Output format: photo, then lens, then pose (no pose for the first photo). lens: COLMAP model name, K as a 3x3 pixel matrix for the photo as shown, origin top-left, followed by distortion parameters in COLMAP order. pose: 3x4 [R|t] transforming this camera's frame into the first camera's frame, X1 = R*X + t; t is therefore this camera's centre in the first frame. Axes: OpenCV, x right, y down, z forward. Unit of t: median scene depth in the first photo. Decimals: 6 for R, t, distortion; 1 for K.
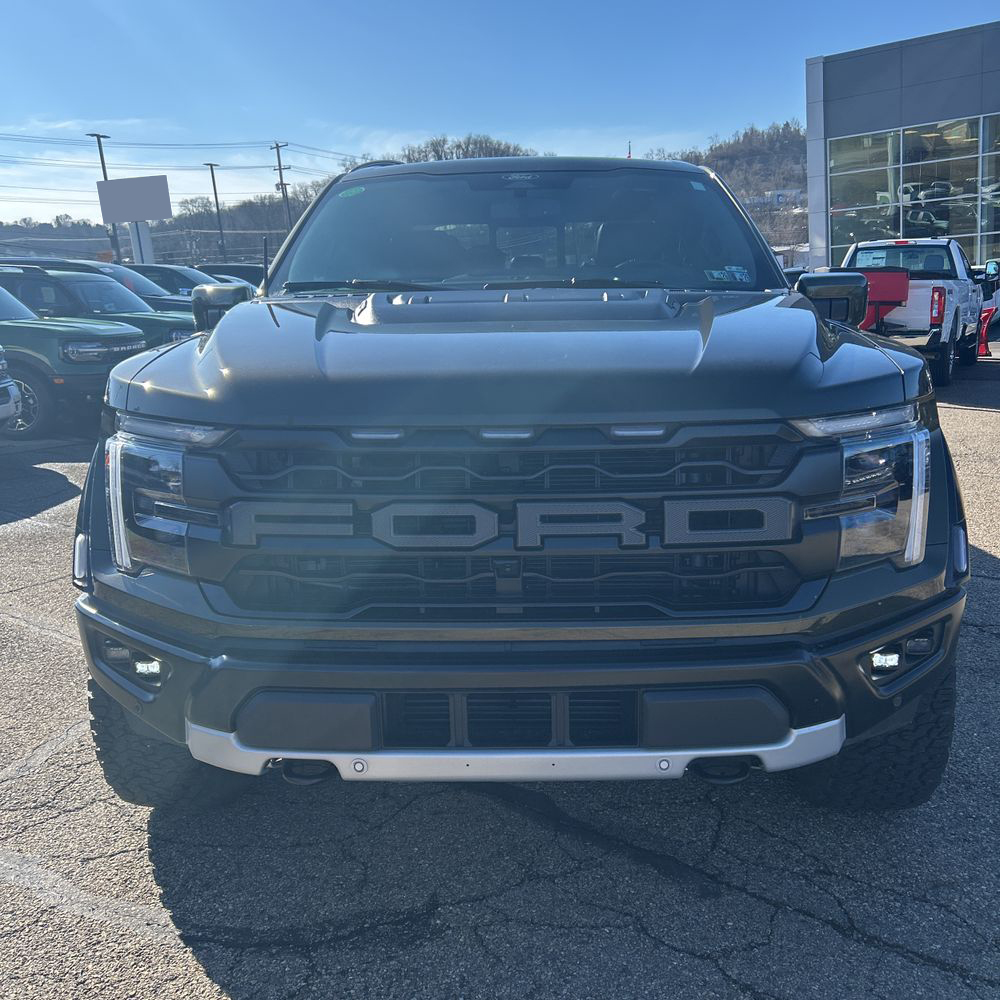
lens RADIAL K [[1004.2, 0, 498.5], [0, 1004.2, 516.7], [0, 0, 1]] dist [0.017869, -0.015802]
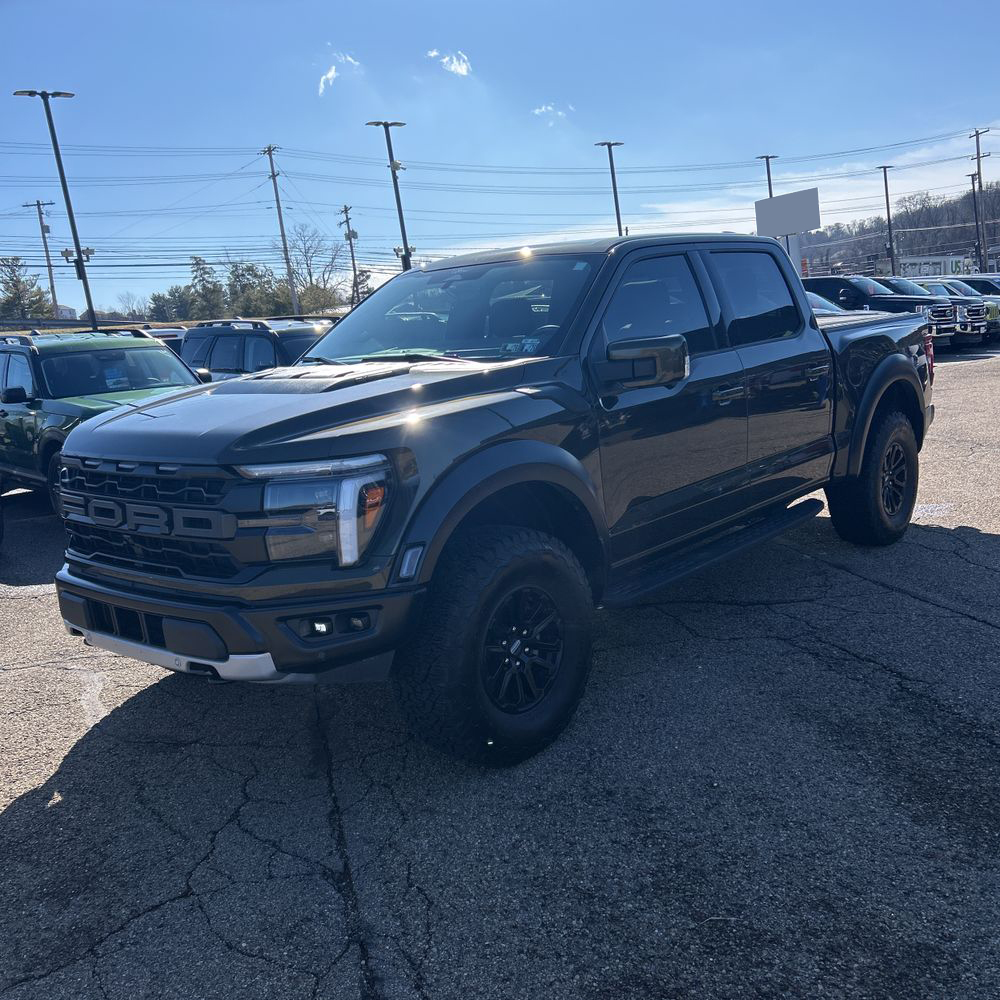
lens RADIAL K [[1001.6, 0, 491.1], [0, 1001.6, 487.4], [0, 0, 1]] dist [0.016550, -0.005995]
pose [[0.782025, 0.063164, -0.620038, 1.362340], [-0.080995, 0.996714, -0.000618, -0.078511], [0.617962, 0.050703, 0.784572, -0.033019]]
